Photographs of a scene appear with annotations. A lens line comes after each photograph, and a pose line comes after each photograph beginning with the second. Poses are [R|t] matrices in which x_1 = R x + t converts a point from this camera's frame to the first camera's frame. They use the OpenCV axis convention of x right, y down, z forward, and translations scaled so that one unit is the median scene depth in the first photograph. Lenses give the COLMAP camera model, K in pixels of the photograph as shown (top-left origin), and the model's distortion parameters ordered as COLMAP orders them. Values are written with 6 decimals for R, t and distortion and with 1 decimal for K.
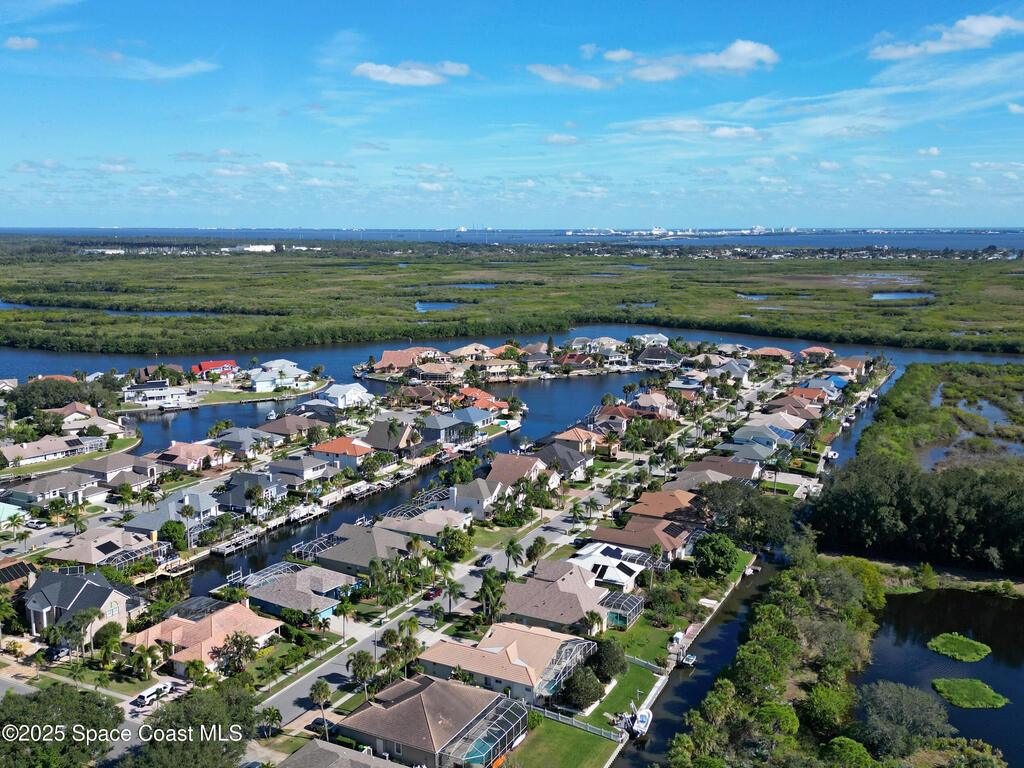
lens RADIAL K [[901.7, 0, 512.0], [0, 901.7, 384.0], [0, 0, 1]] dist [0.091162, -0.142446]
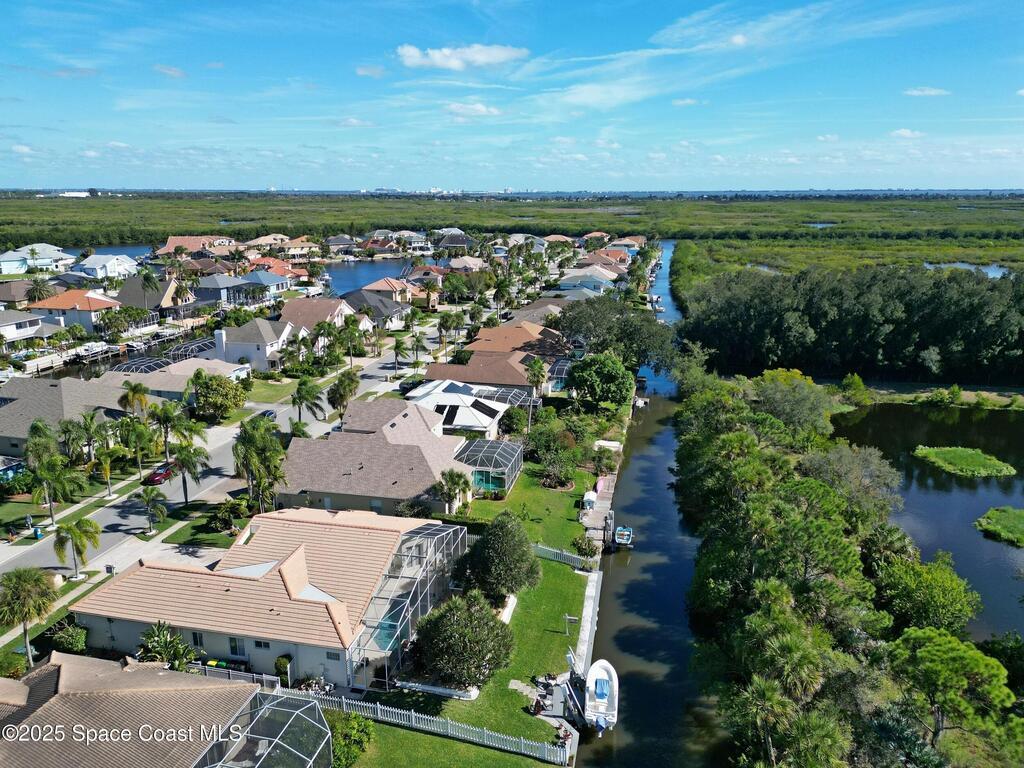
lens RADIAL K [[709.9, 0, 512.0], [0, 709.9, 384.0], [0, 0, 1]] dist [0.124628, -0.176052]
pose [[0.966728, -0.064260, 0.247604, 0.016643], [0.037939, 0.993246, 0.109647, 0.124778], [-0.252977, -0.096605, 0.962637, 0.475959]]
